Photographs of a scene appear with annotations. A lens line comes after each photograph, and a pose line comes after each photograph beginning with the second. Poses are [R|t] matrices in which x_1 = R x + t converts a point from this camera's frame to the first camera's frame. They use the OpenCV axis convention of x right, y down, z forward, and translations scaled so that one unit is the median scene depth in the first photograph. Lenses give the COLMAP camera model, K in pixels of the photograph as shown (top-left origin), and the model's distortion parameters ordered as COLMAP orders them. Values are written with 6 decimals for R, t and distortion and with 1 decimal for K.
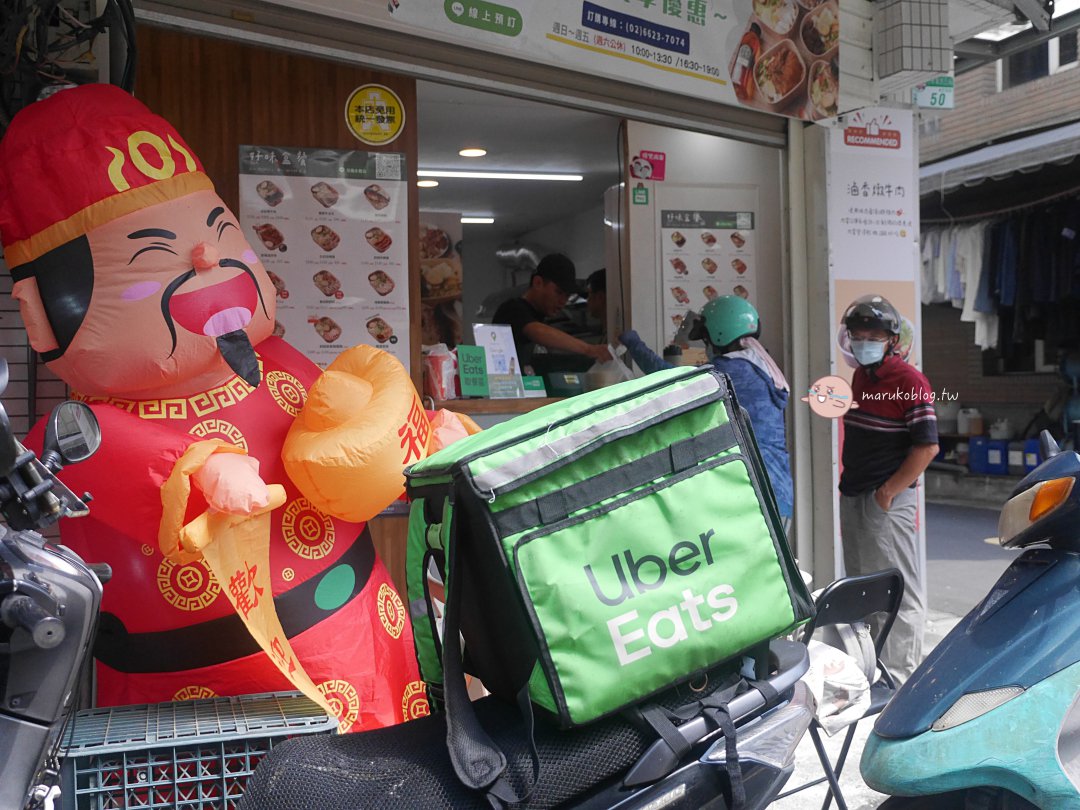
lens RADIAL K [[1318.6, 0, 541.3], [0, 1318.6, 405.3], [0, 0, 1]] dist [0.000904, 0.000000]
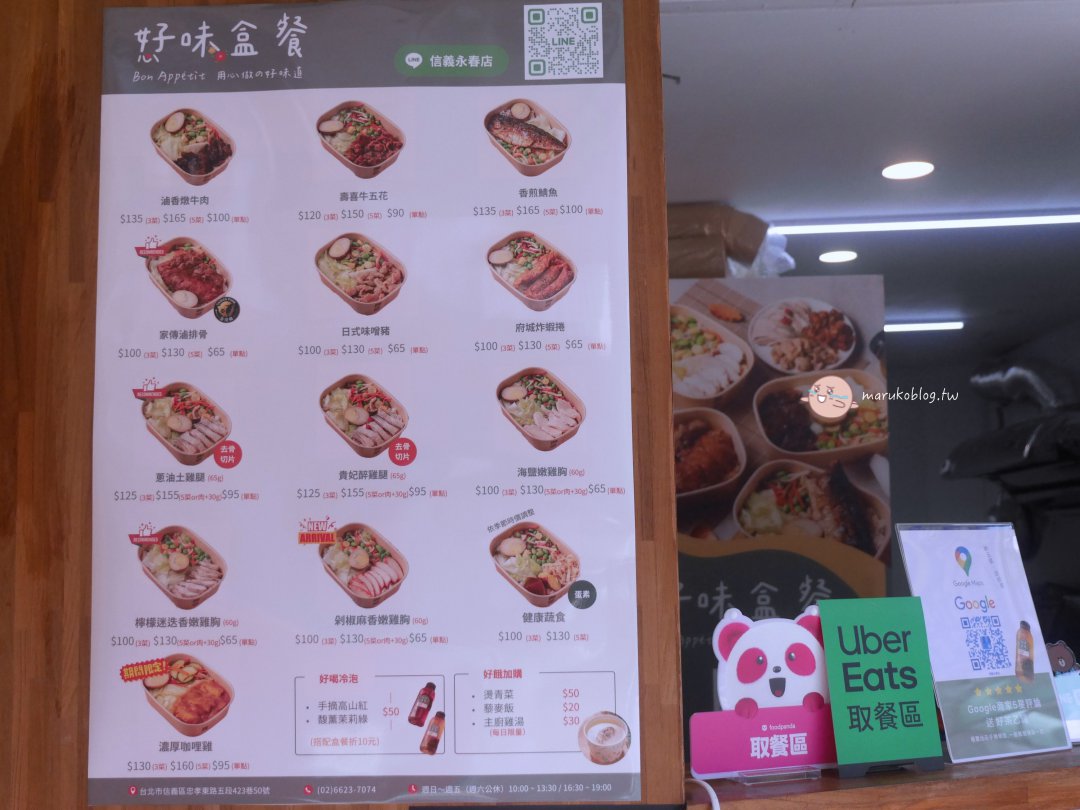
lens RADIAL K [[1167.1, 0, 541.3], [0, 1167.1, 414.1], [0, 0, 1]] dist [0.024858, 0.000000]
pose [[0.923005, -0.038570, -0.382851, -0.017724], [-0.005215, 0.993618, -0.112673, -0.061236], [0.384753, 0.105994, 0.916913, 0.754685]]
